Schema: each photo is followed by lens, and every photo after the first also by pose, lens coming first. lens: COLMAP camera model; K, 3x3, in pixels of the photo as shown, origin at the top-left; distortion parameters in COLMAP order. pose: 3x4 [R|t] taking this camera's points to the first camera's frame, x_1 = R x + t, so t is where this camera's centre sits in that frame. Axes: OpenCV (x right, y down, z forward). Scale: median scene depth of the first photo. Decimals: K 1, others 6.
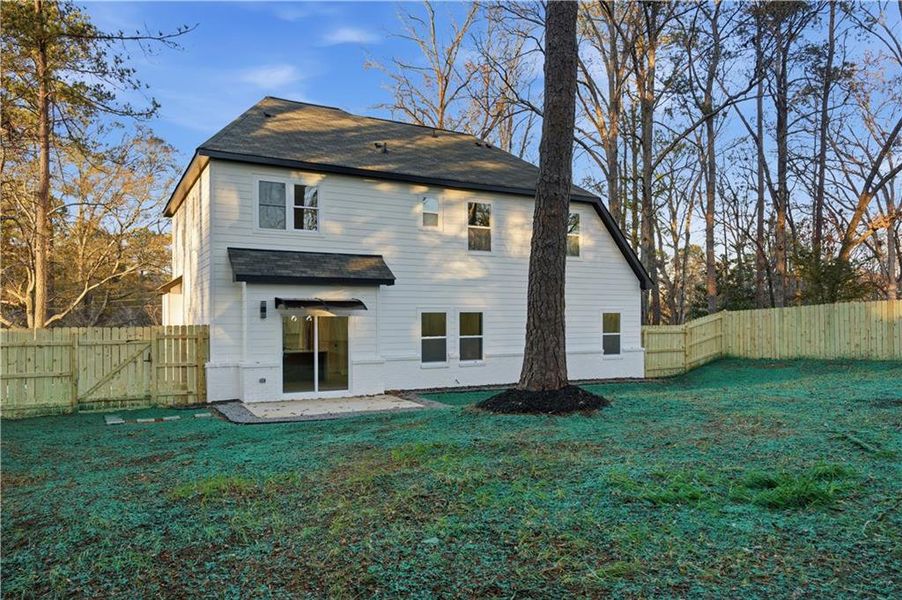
lens RADIAL K [[649.5, 0, 443.8], [0, 649.5, 299.0], [0, 0, 1]] dist [0.001732, 0.008632]
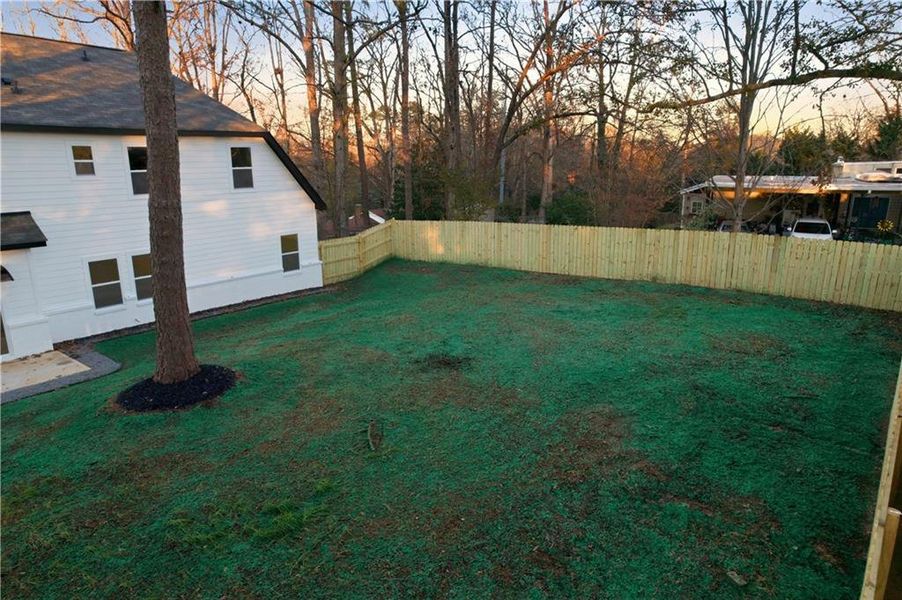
lens RADIAL K [[608.9, 0, 464.1], [0, 608.9, 296.2], [0, 0, 1]] dist [-0.052283, 0.045066]
pose [[0.910961, -0.097066, 0.400908, 0.118386], [-0.008810, 0.967119, 0.254172, -0.169040], [-0.412397, -0.235073, 0.880153, -0.088882]]
